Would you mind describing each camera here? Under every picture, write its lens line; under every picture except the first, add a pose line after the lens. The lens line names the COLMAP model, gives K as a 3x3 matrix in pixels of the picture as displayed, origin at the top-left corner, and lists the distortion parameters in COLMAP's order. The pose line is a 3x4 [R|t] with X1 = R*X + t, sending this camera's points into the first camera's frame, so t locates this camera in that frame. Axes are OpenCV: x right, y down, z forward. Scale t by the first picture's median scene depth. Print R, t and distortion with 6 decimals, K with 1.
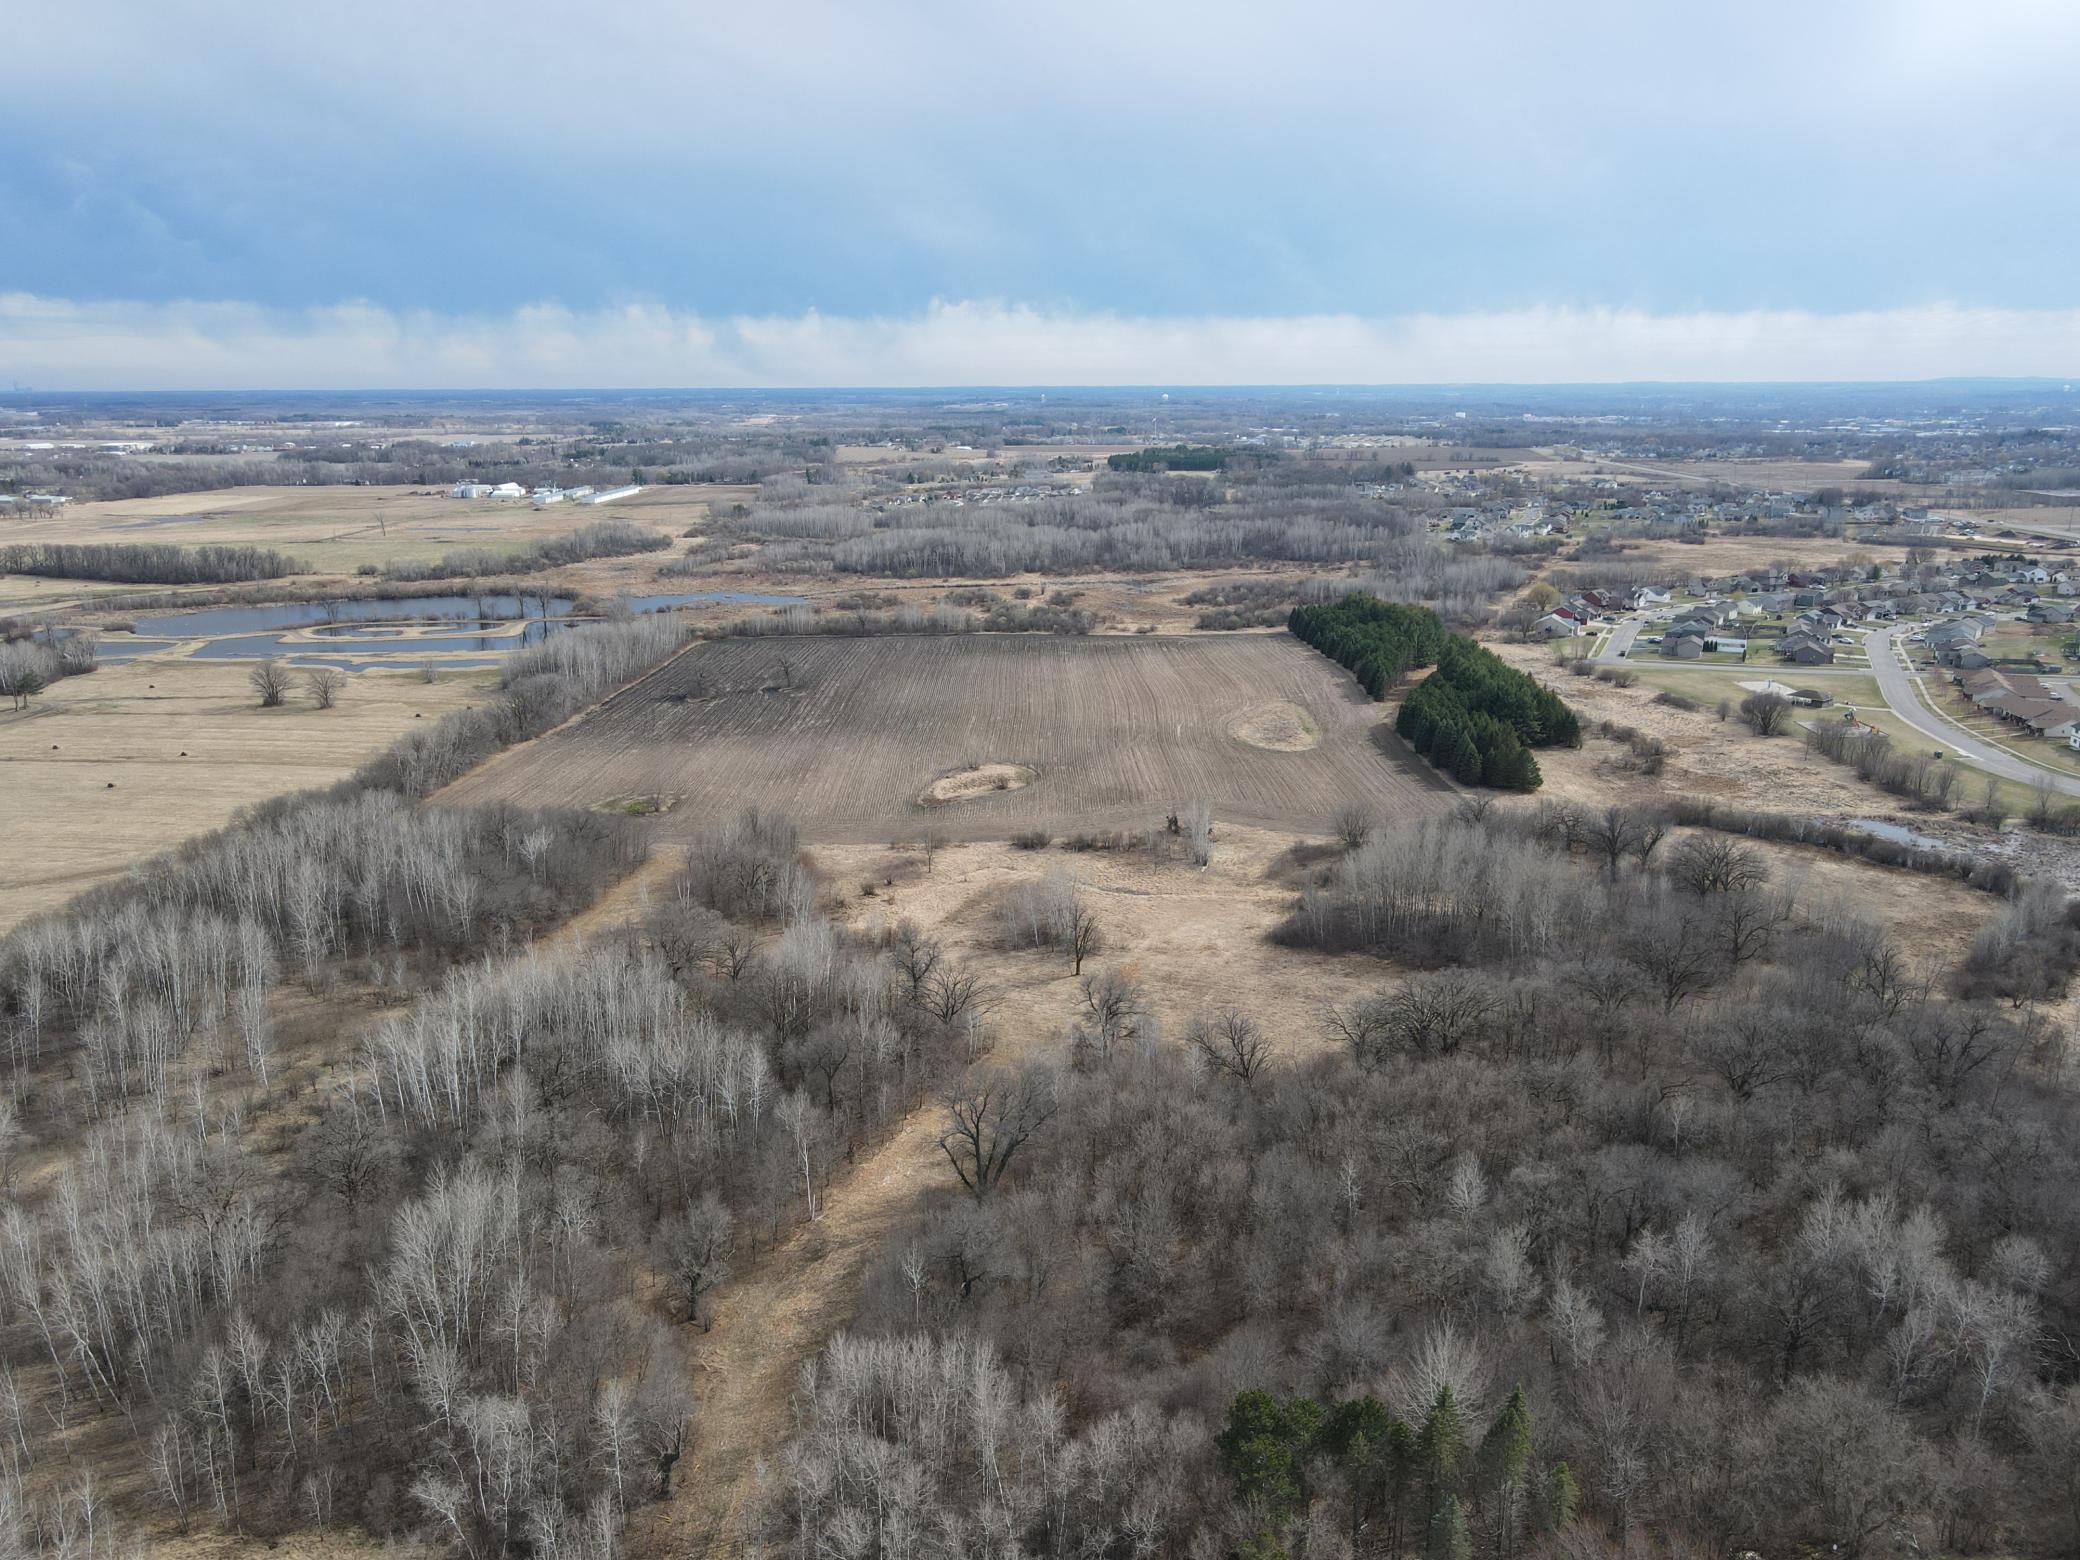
lens RADIAL K [[1531.7, 0, 1041.6], [0, 1531.7, 771.1], [0, 0, 1]] dist [0.005240, 0.014853]
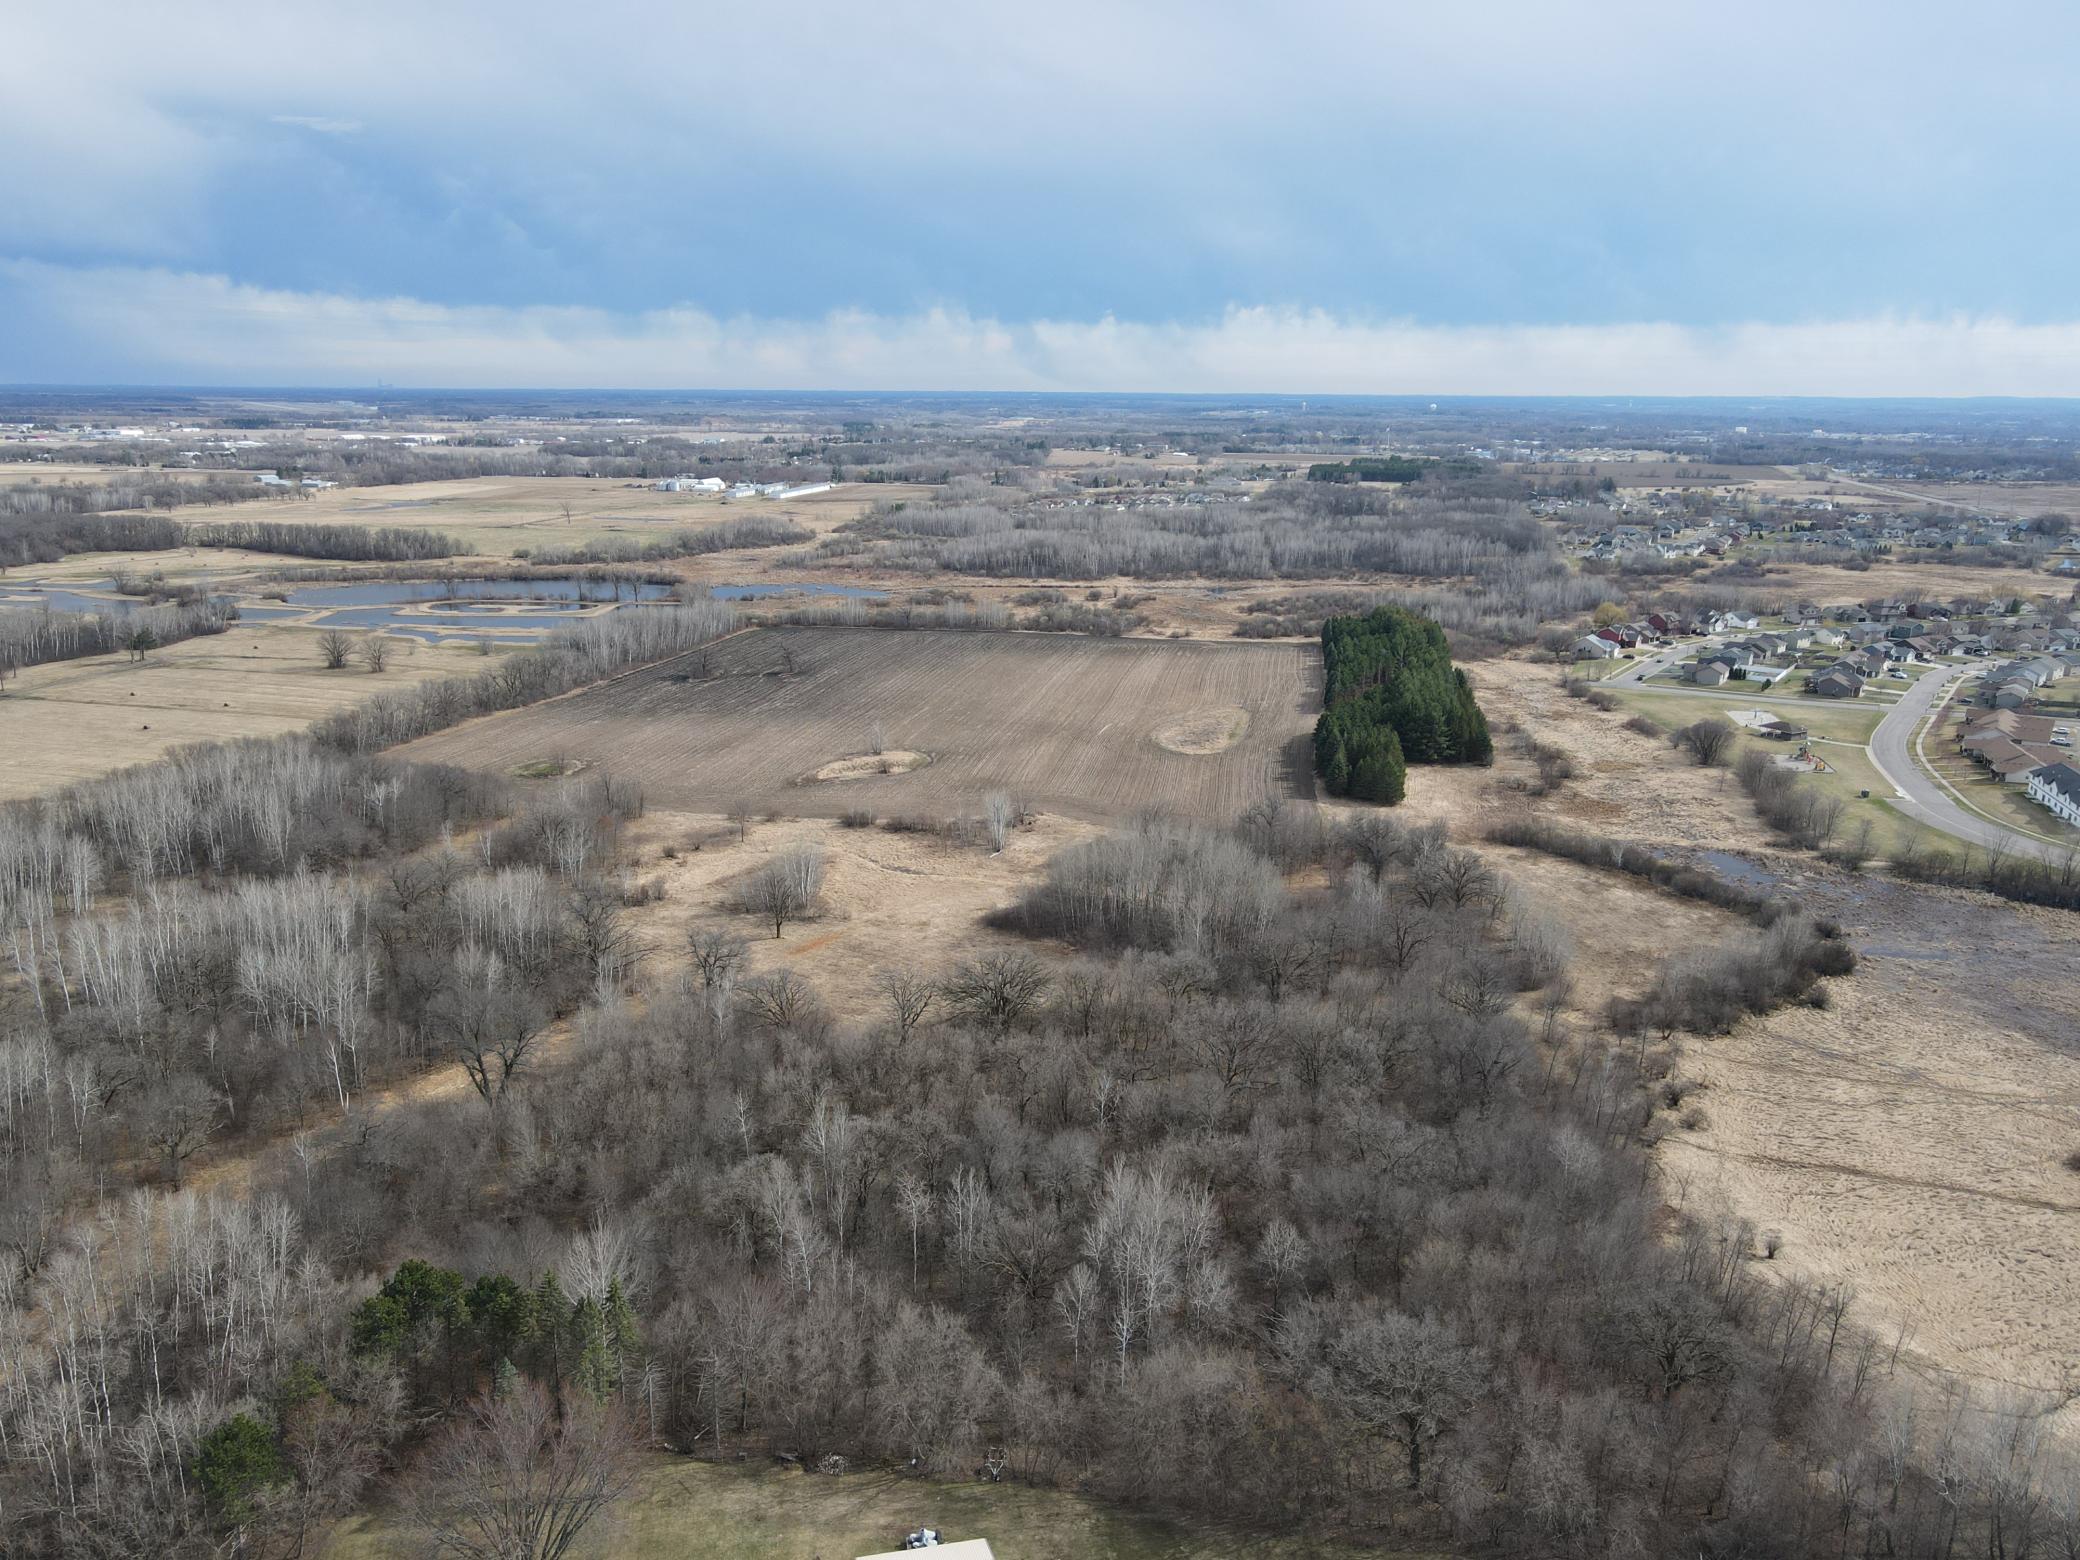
lens RADIAL K [[1531.7, 0, 1051.3], [0, 1531.7, 790.1], [0, 0, 1]] dist [0.005240, 0.014853]
pose [[0.983484, 0.057574, -0.171594, 0.123310], [-0.056206, 0.998337, 0.012829, 0.001524], [0.172047, -0.002973, 0.985084, -0.008328]]
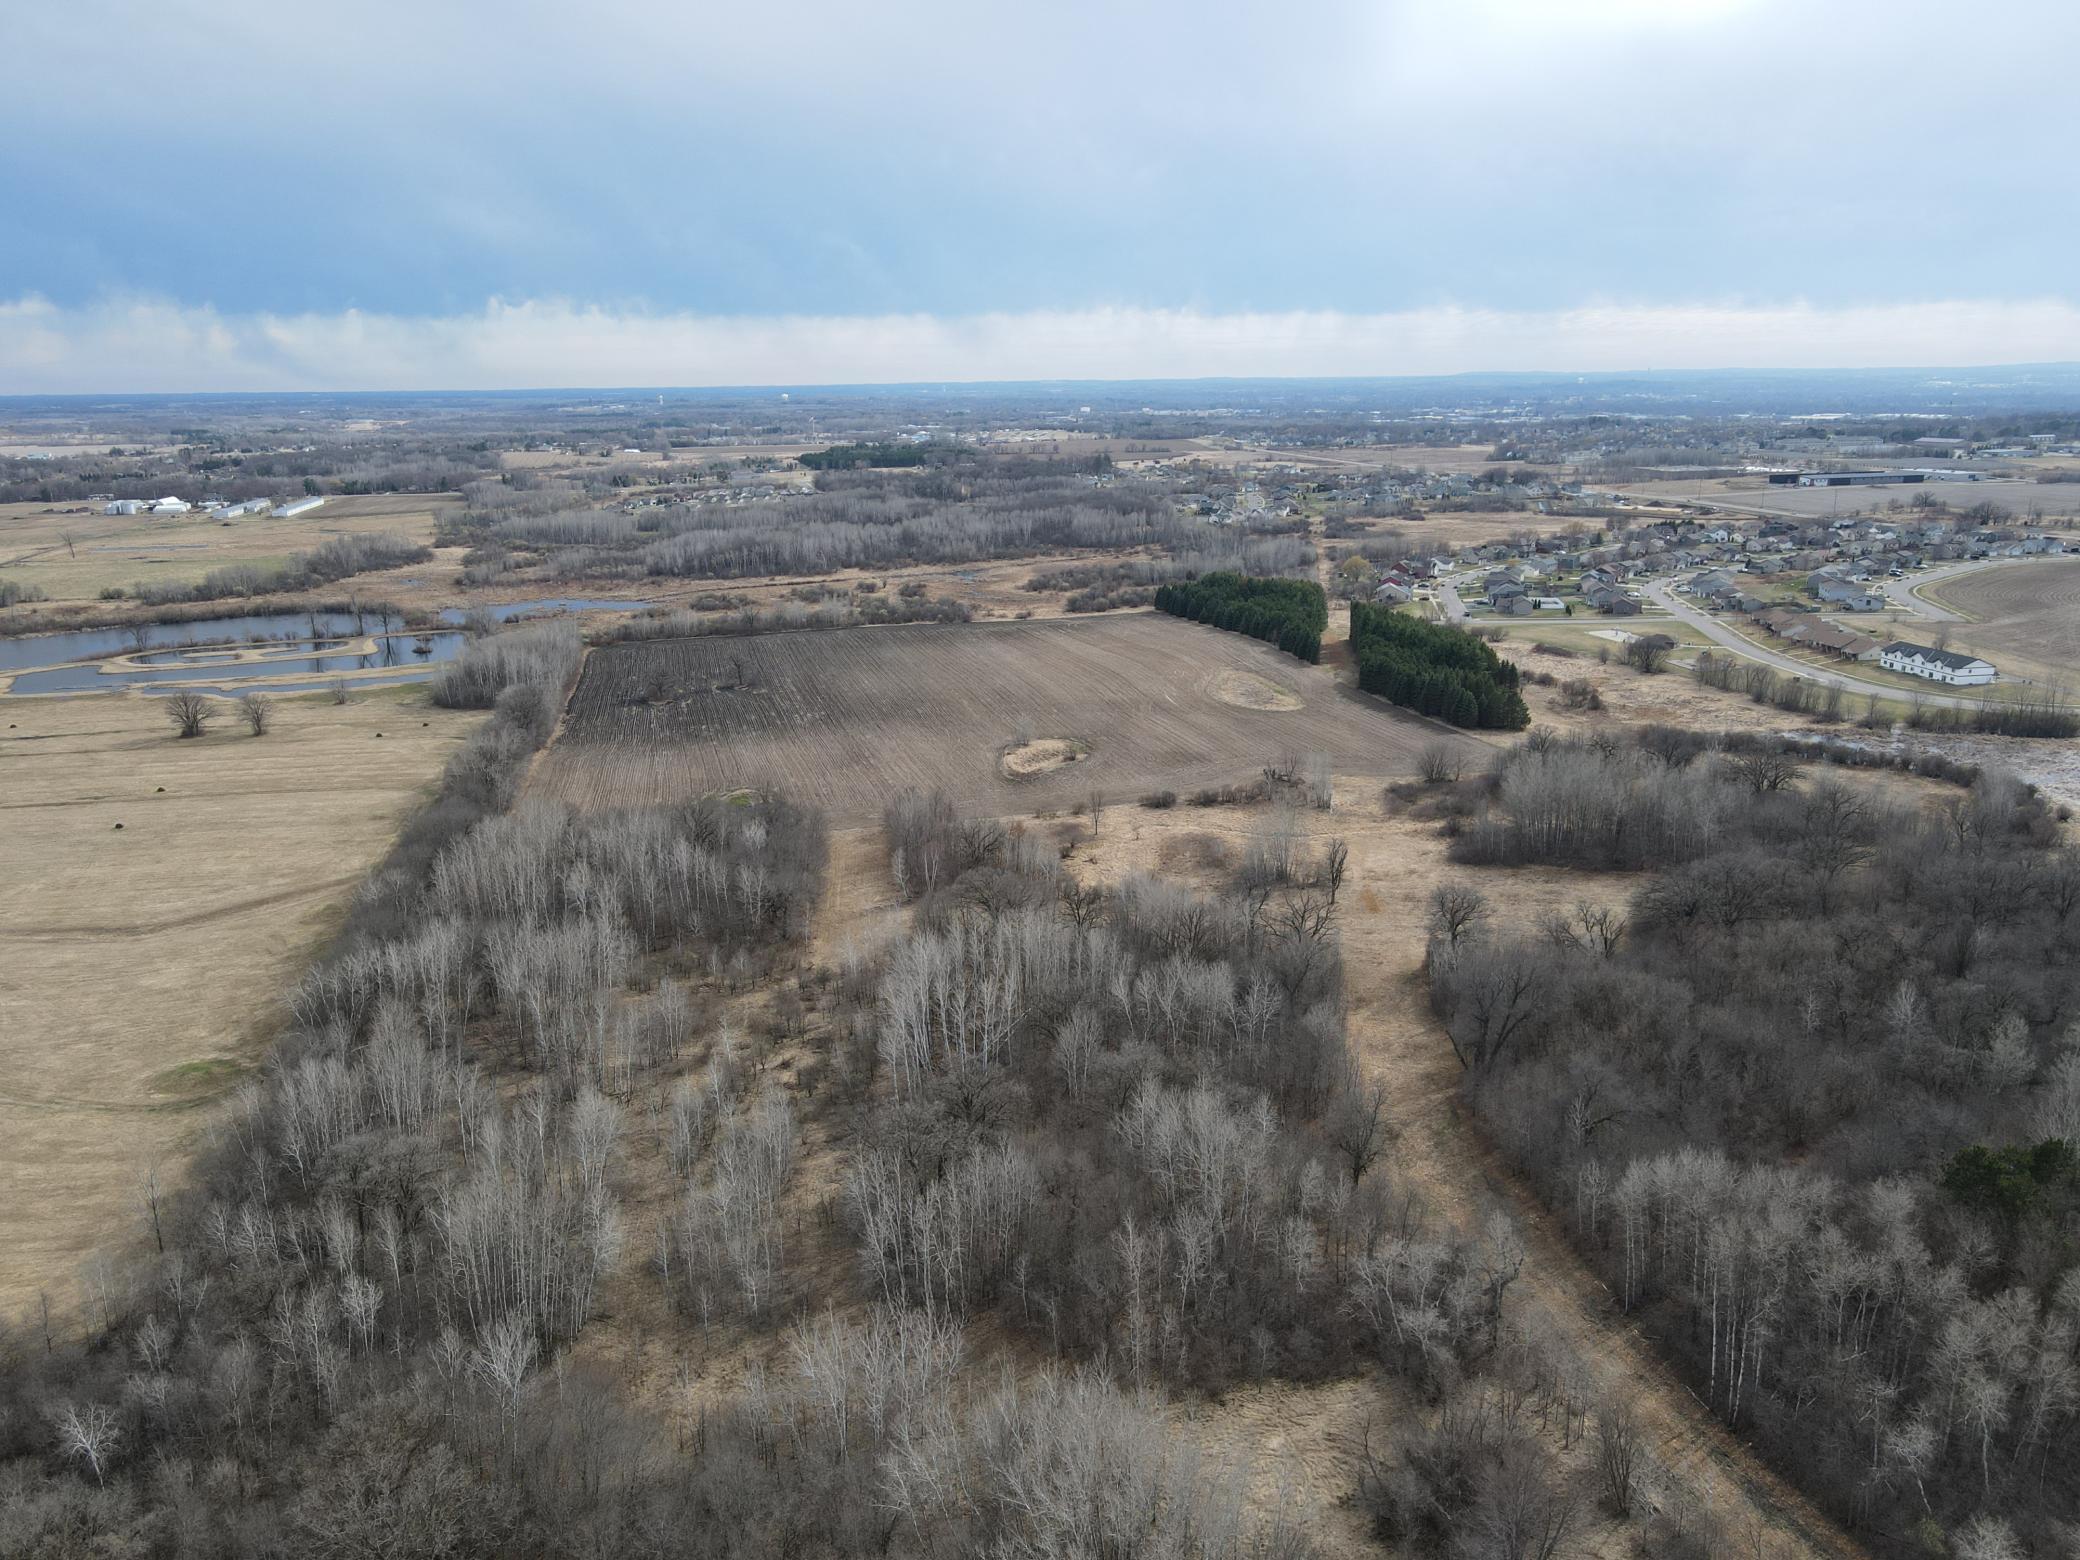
lens RADIAL K [[1531.7, 0, 1031.8], [0, 1531.7, 797.7], [0, 0, 1]] dist [0.005240, 0.014853]
pose [[0.966589, -0.076146, 0.244761, -0.143574], [0.072120, 0.997073, 0.025386, 0.003982], [-0.245977, -0.006886, 0.969251, -0.007549]]
